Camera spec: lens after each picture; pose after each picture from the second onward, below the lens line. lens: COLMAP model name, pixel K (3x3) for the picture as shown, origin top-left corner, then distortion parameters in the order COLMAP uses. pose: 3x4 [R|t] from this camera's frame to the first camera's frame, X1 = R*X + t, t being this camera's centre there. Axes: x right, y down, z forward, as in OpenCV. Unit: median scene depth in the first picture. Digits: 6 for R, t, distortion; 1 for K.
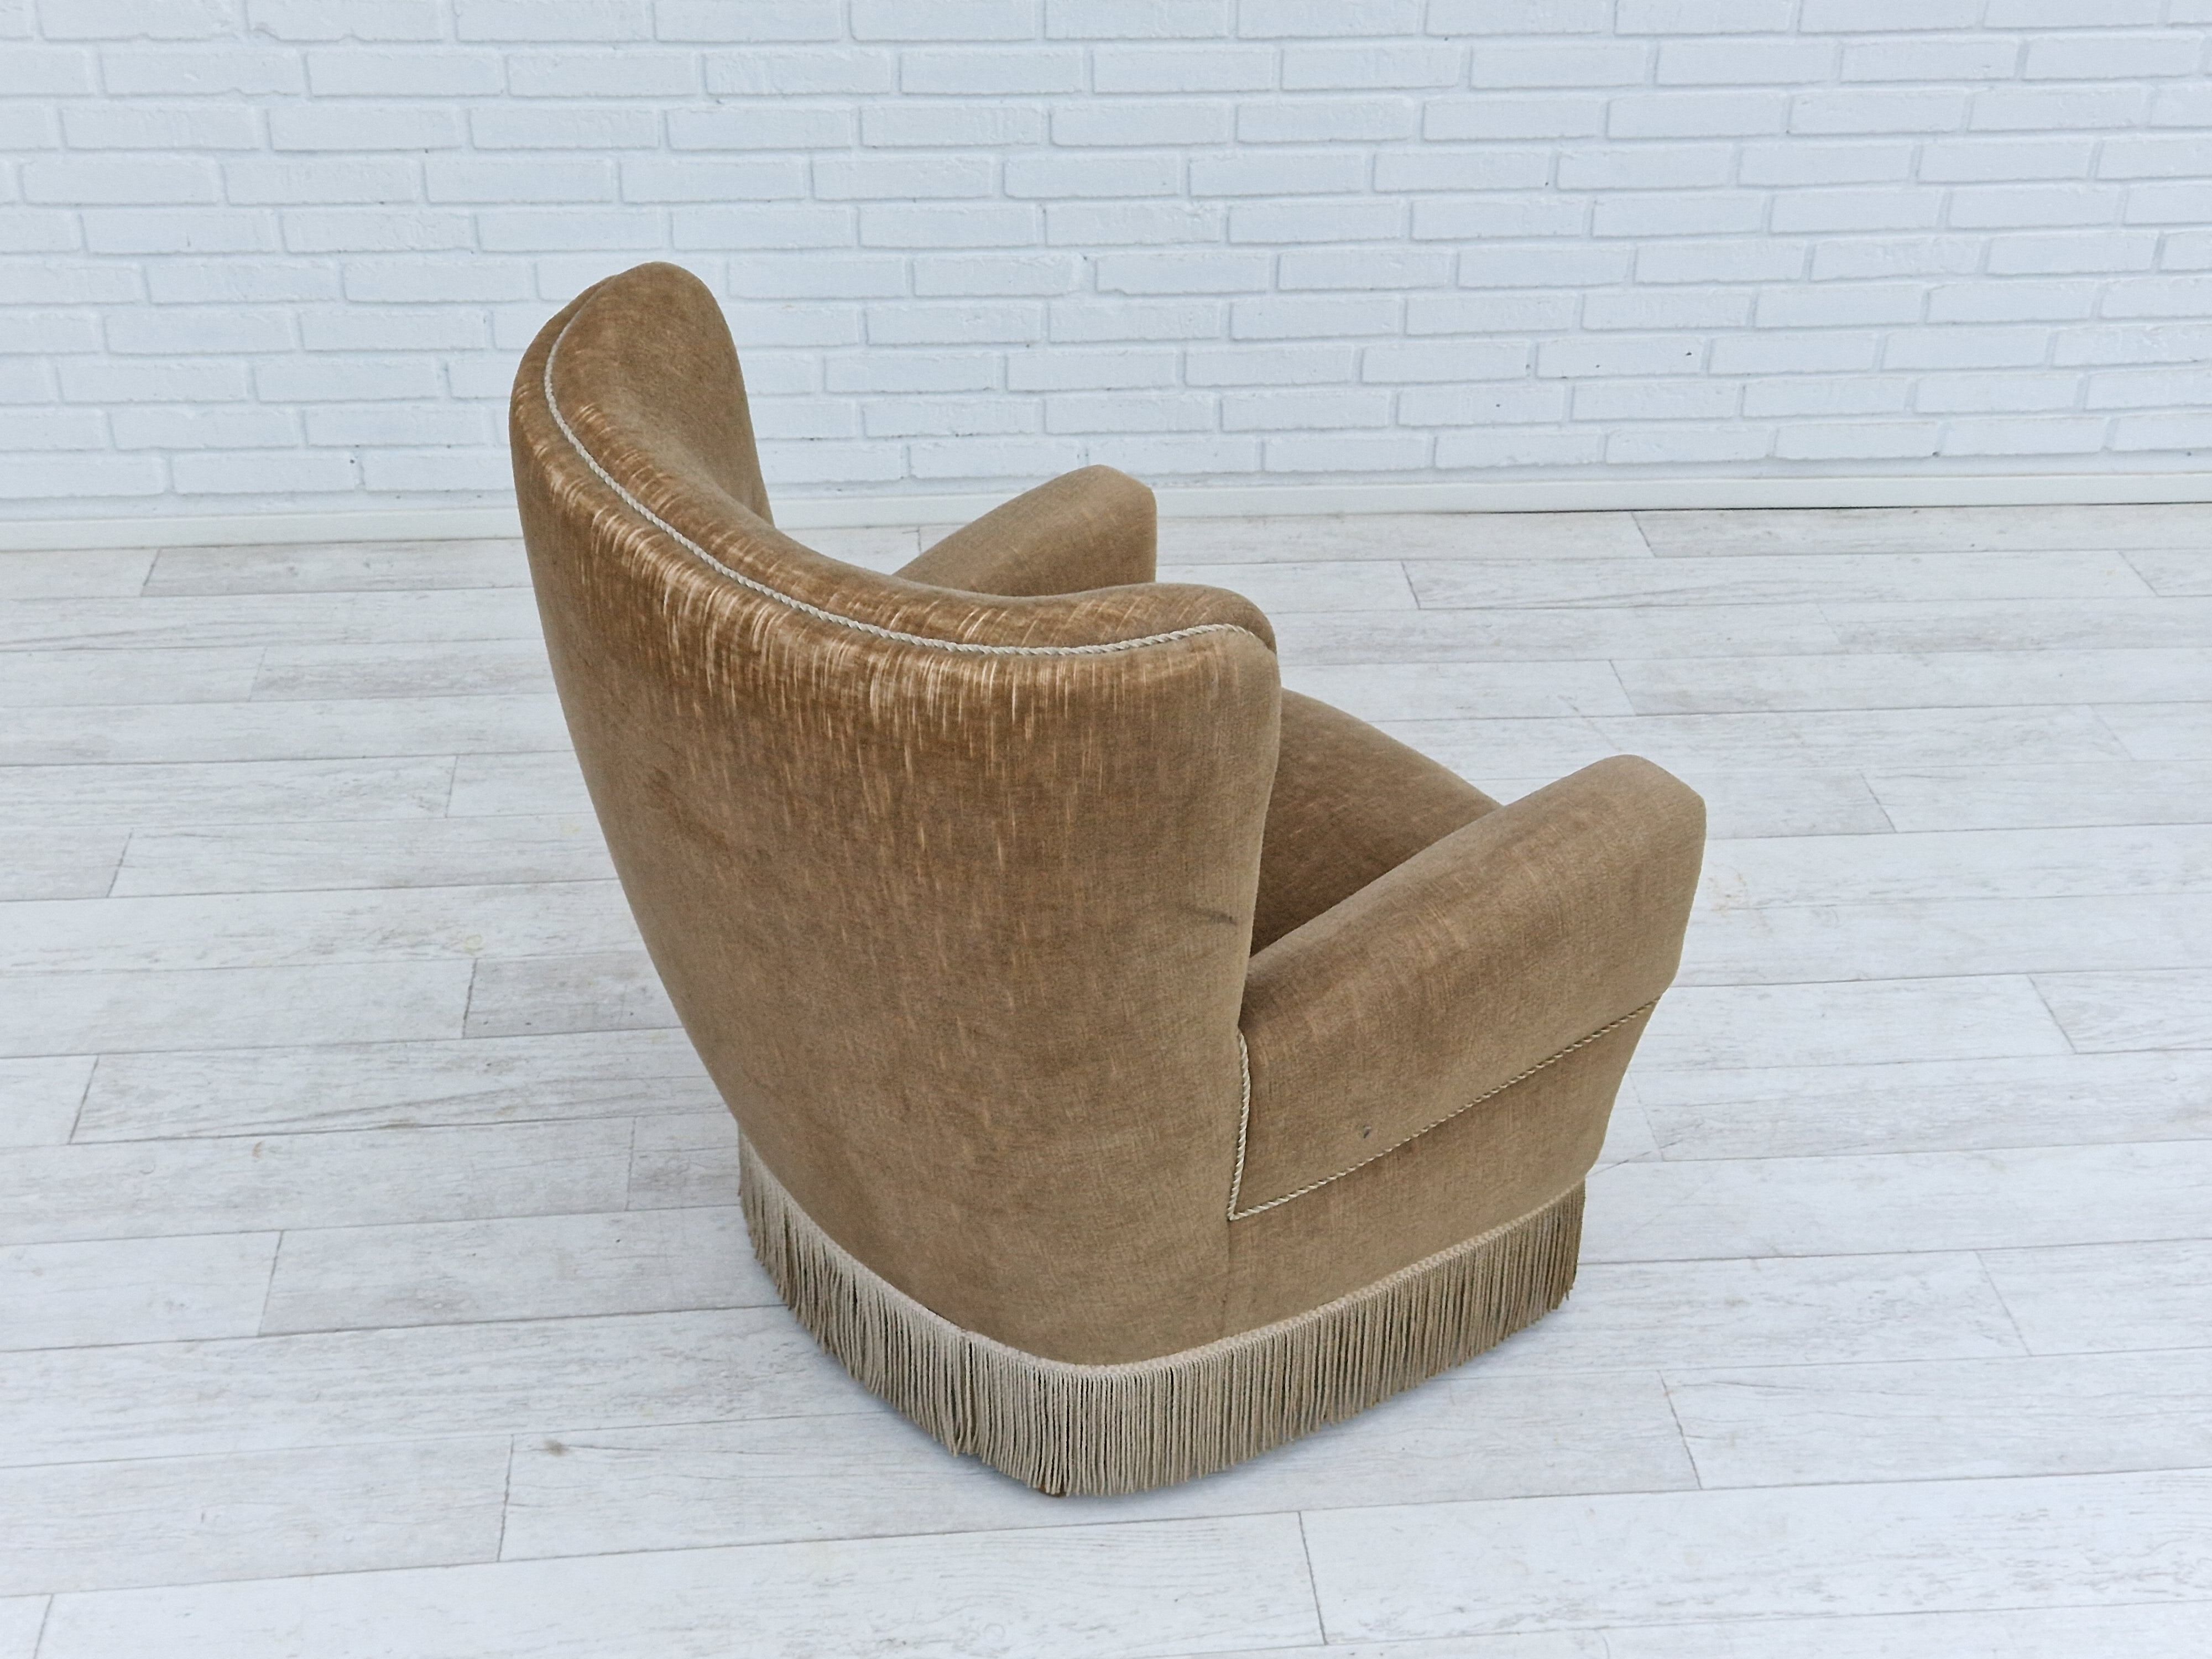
lens RADIAL K [[2855.4, 0, 1144.0], [0, 2855.4, 860.8], [0, 0, 1]] dist [0.070405, 0.000000]
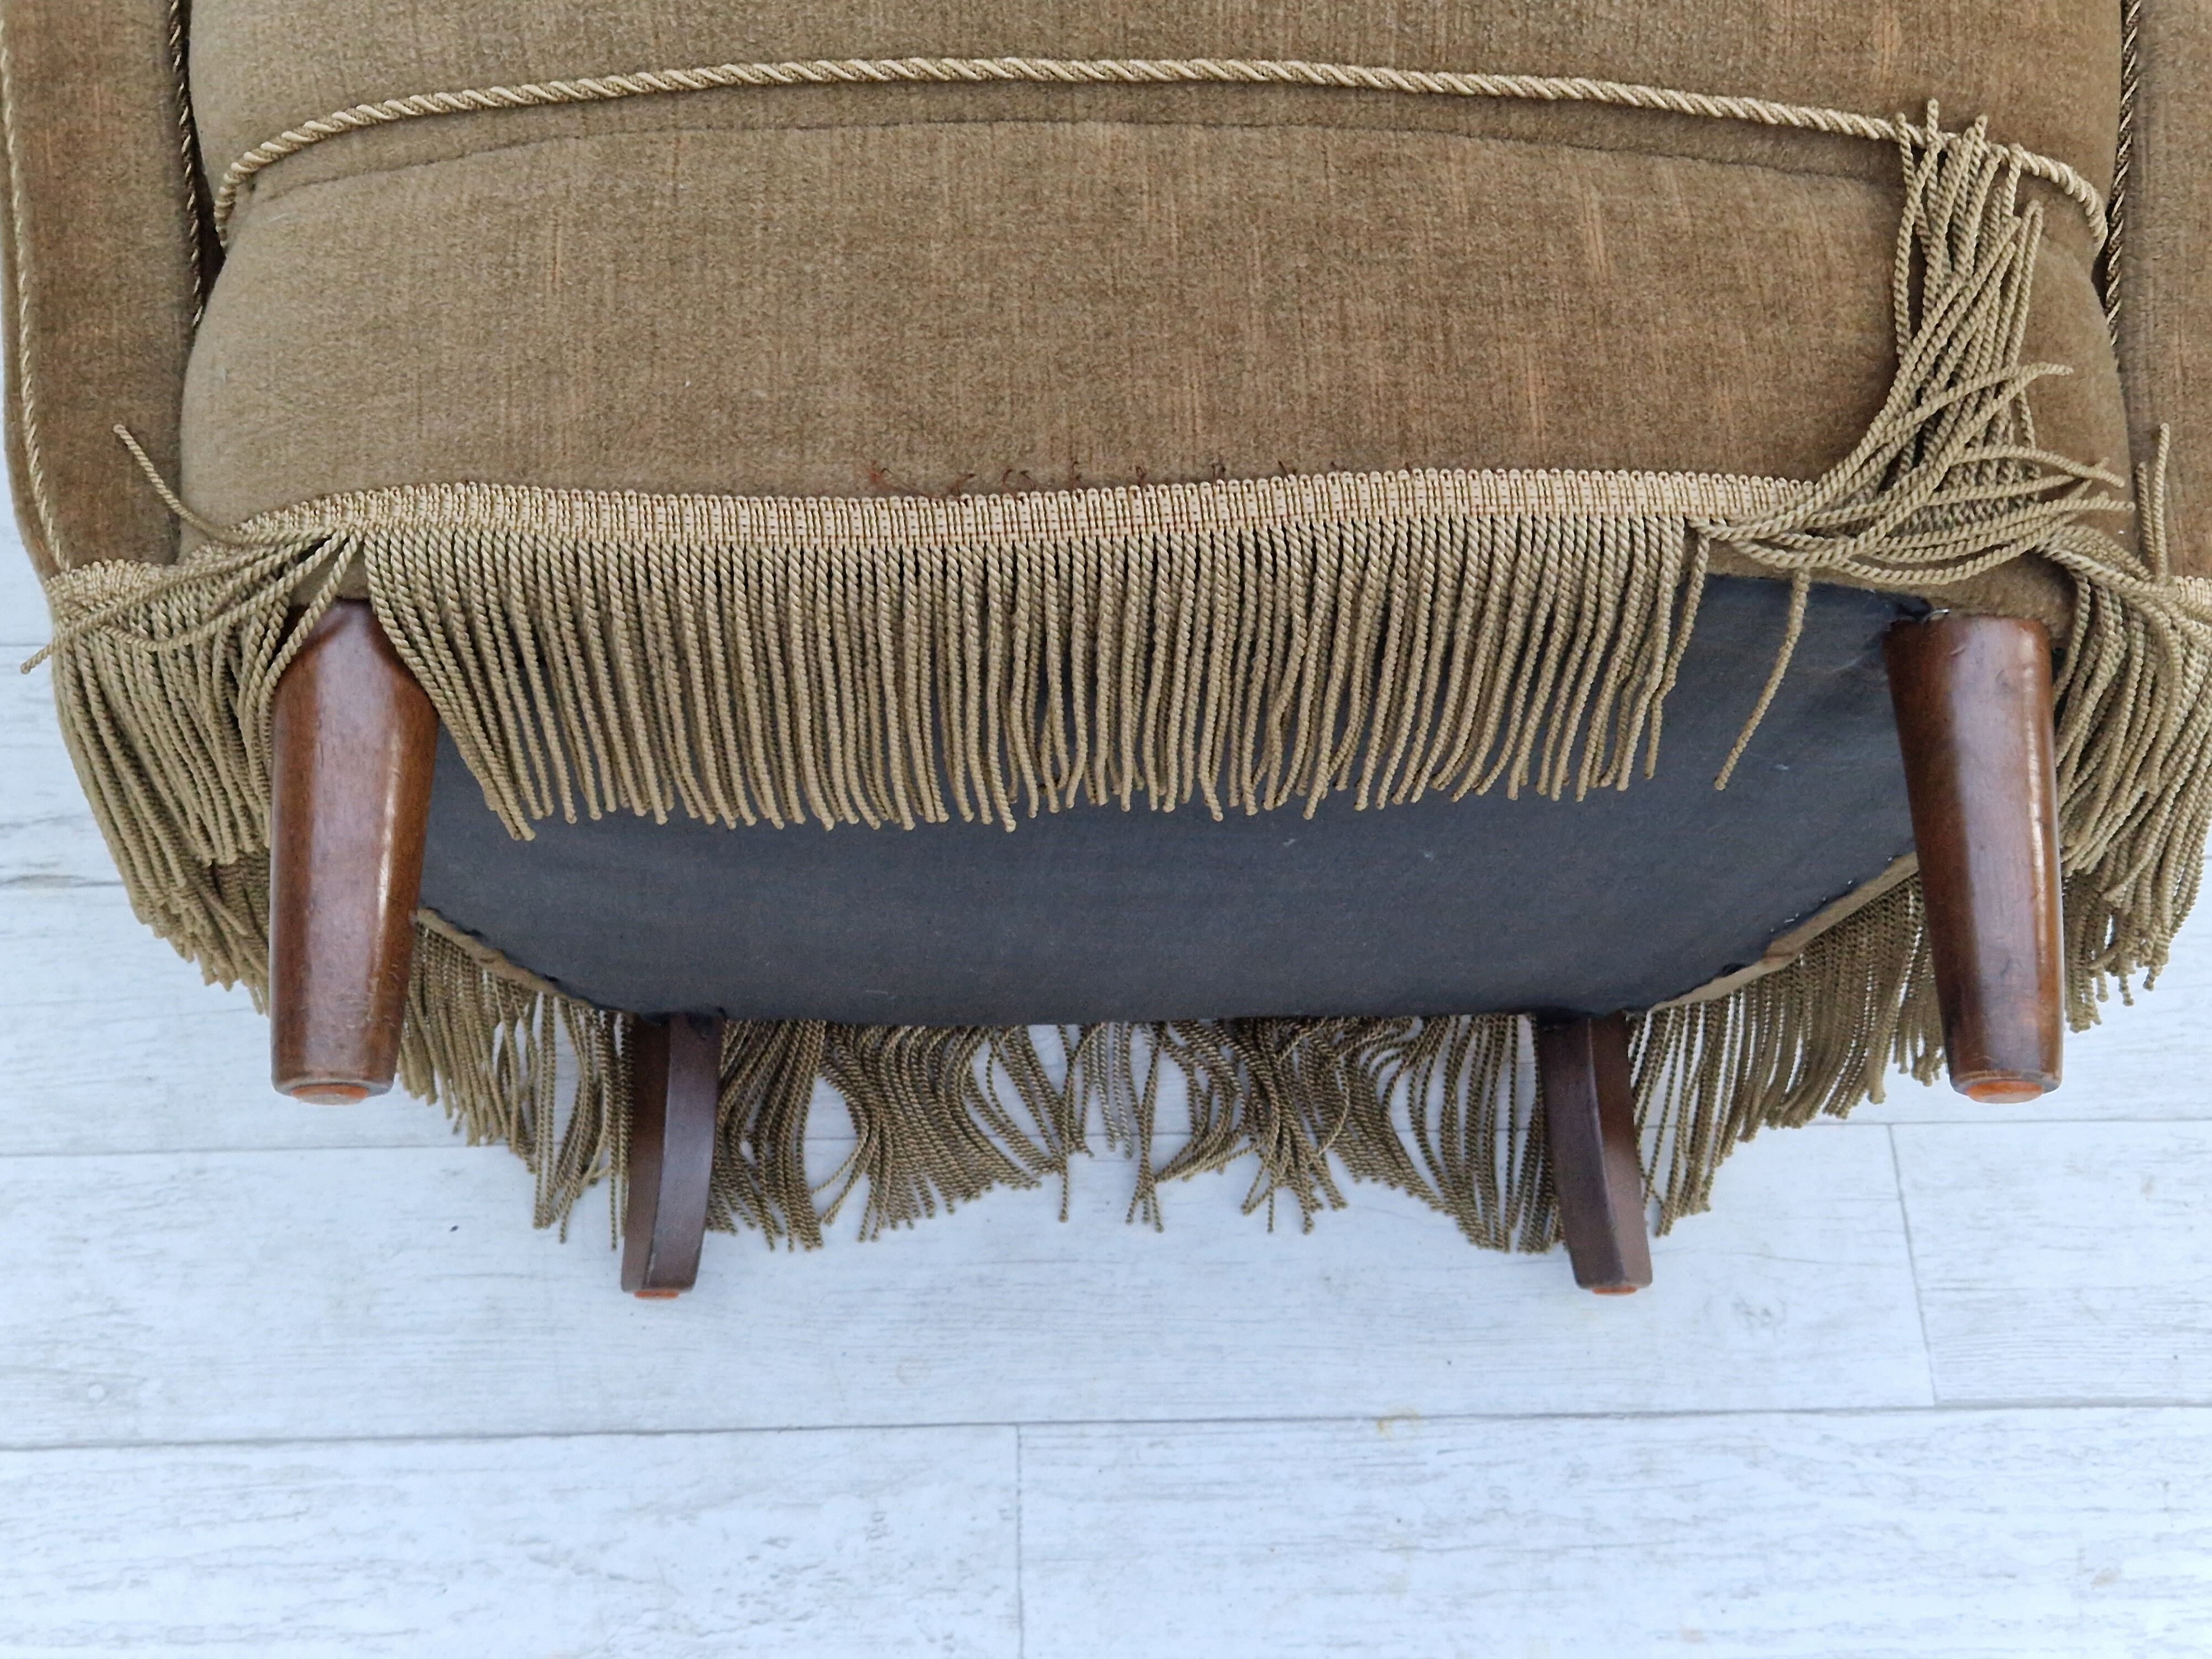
lens RADIAL K [[2855.4, 0, 1143.1], [0, 2855.4, 826.6], [0, 0, 1]] dist [0.070405, 0.000000]
pose [[0.997343, 0.067205, -0.028101, -0.038616], [-0.045283, 0.874182, 0.483482, -0.136569], [0.057057, -0.480925, 0.874903, 0.443377]]
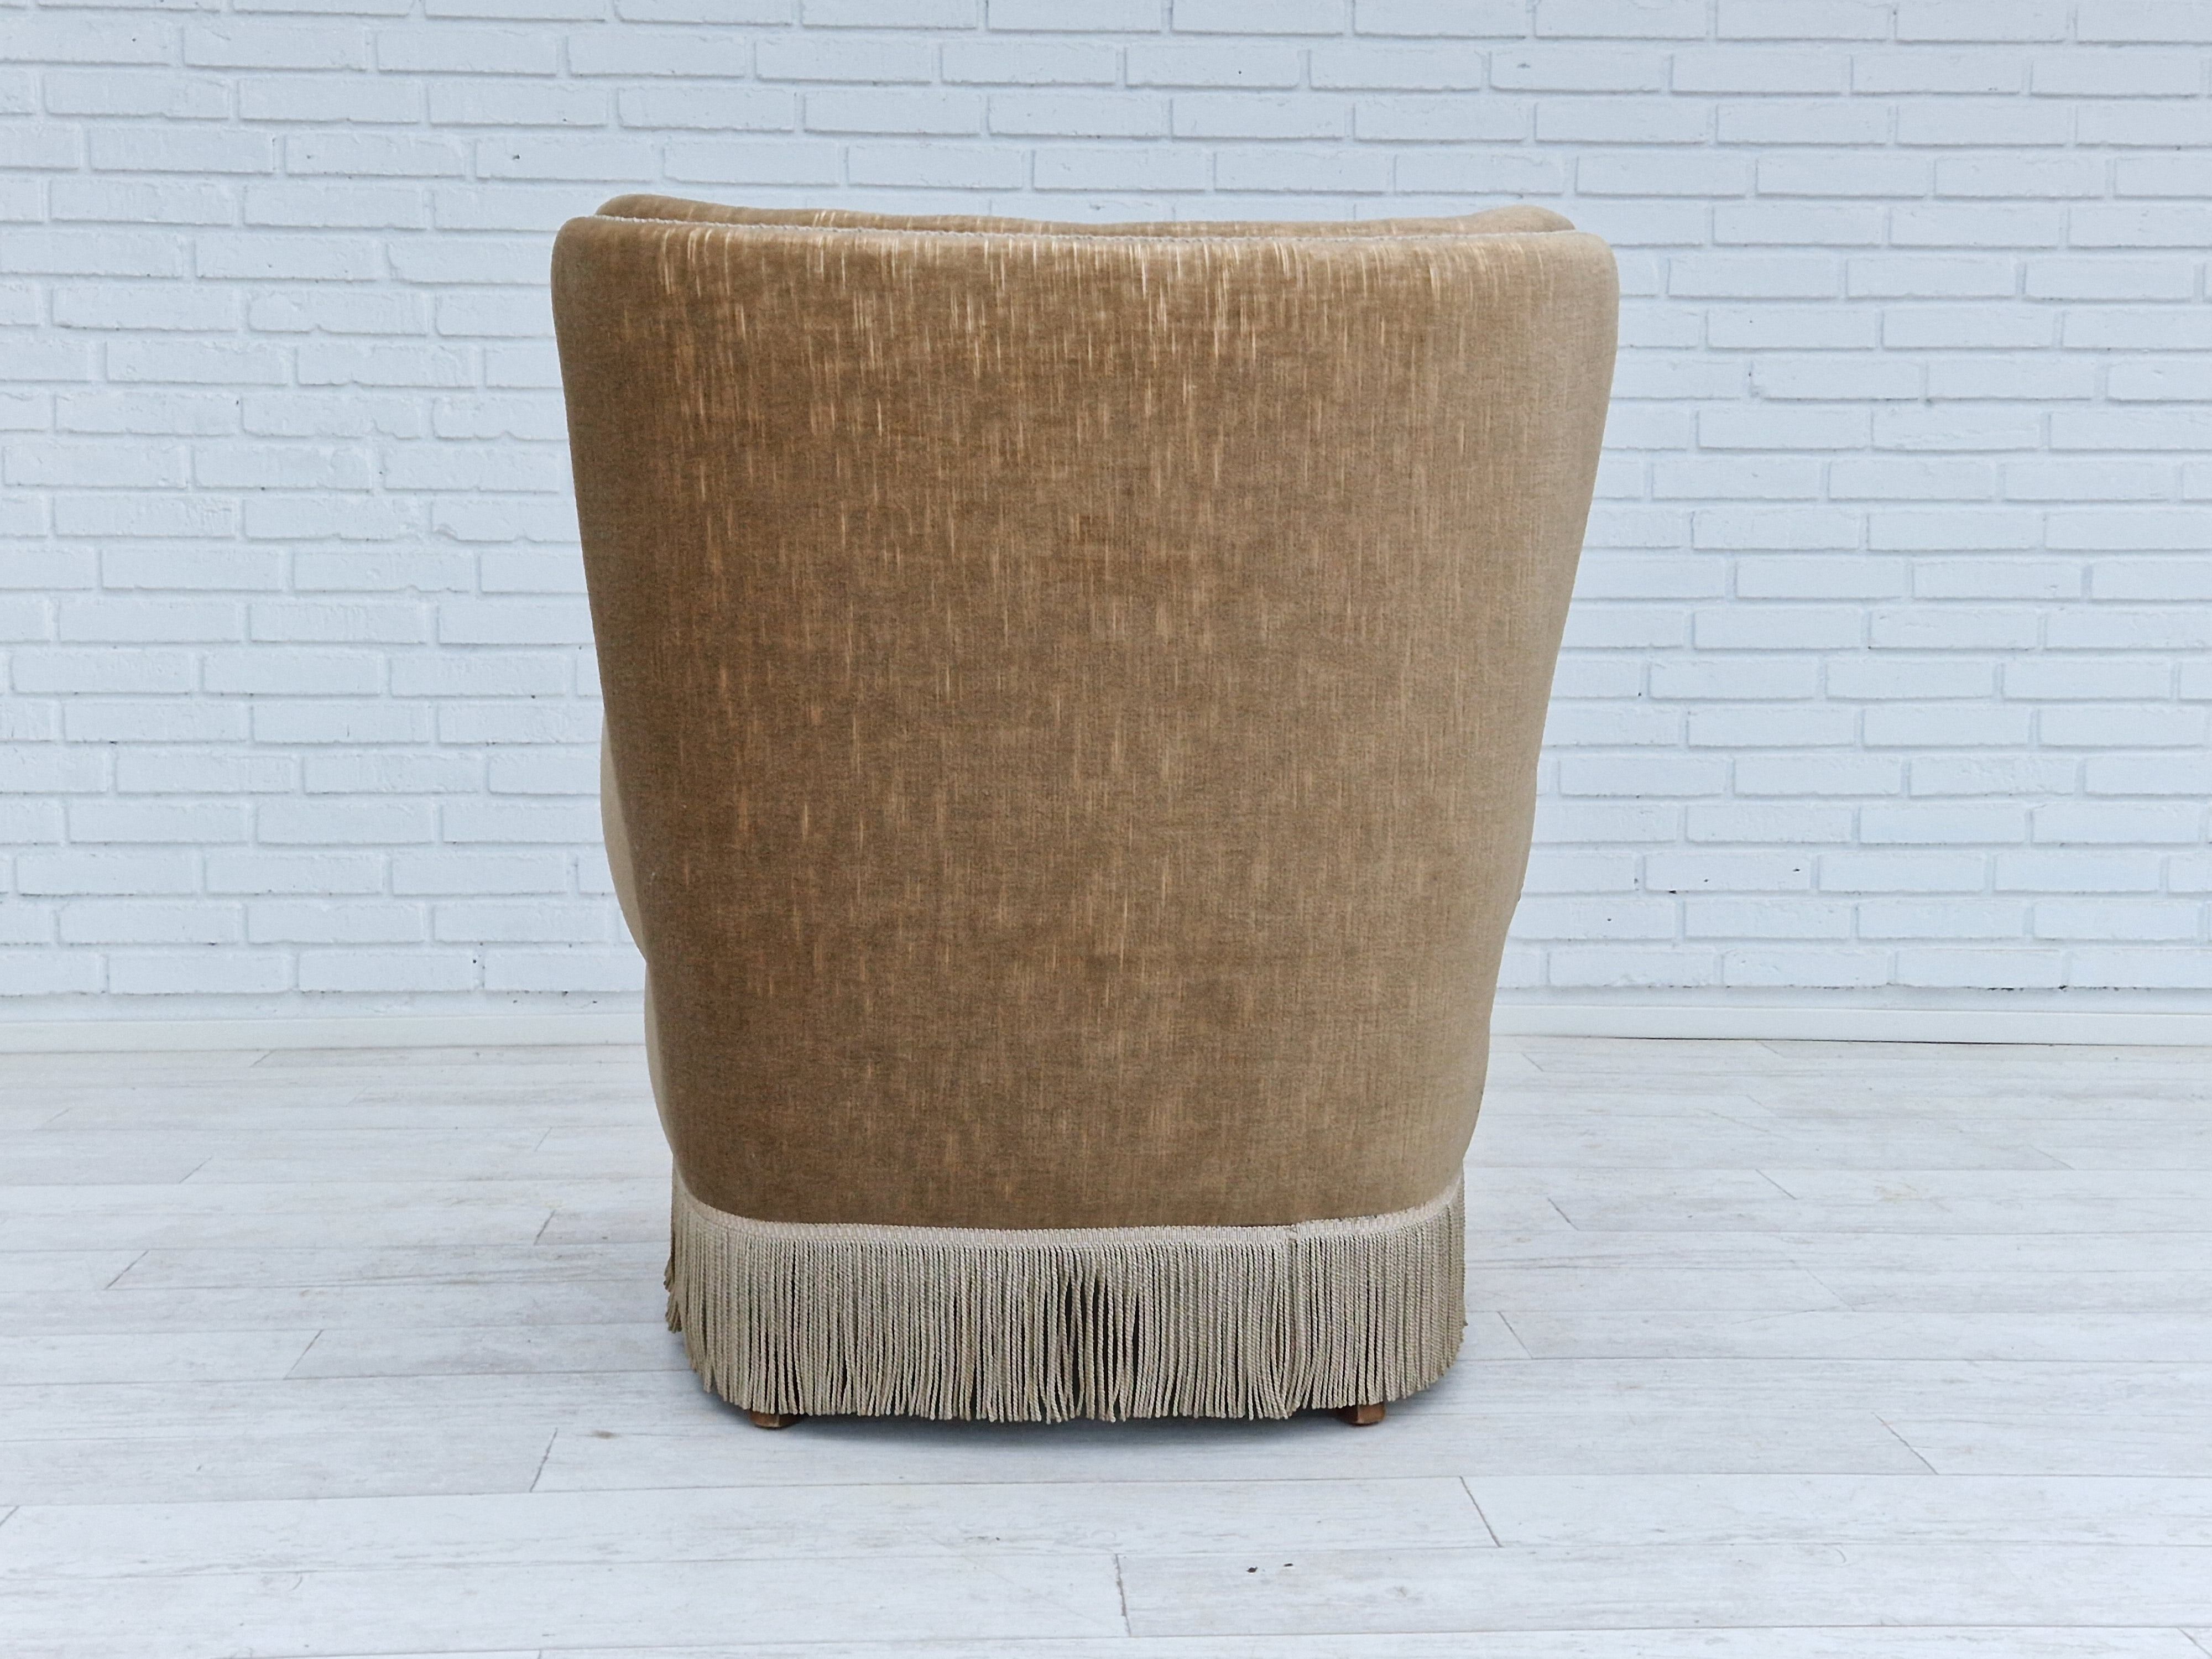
lens RADIAL K [[2855.4, 0, 1110.4], [0, 2855.4, 856.5], [0, 0, 1]] dist [0.070405, 0.000000]
pose [[0.998929, -0.013213, -0.044349, -0.006548], [-0.008687, 0.887786, -0.460174, 0.307863], [0.045453, 0.460067, 0.886720, 0.102767]]
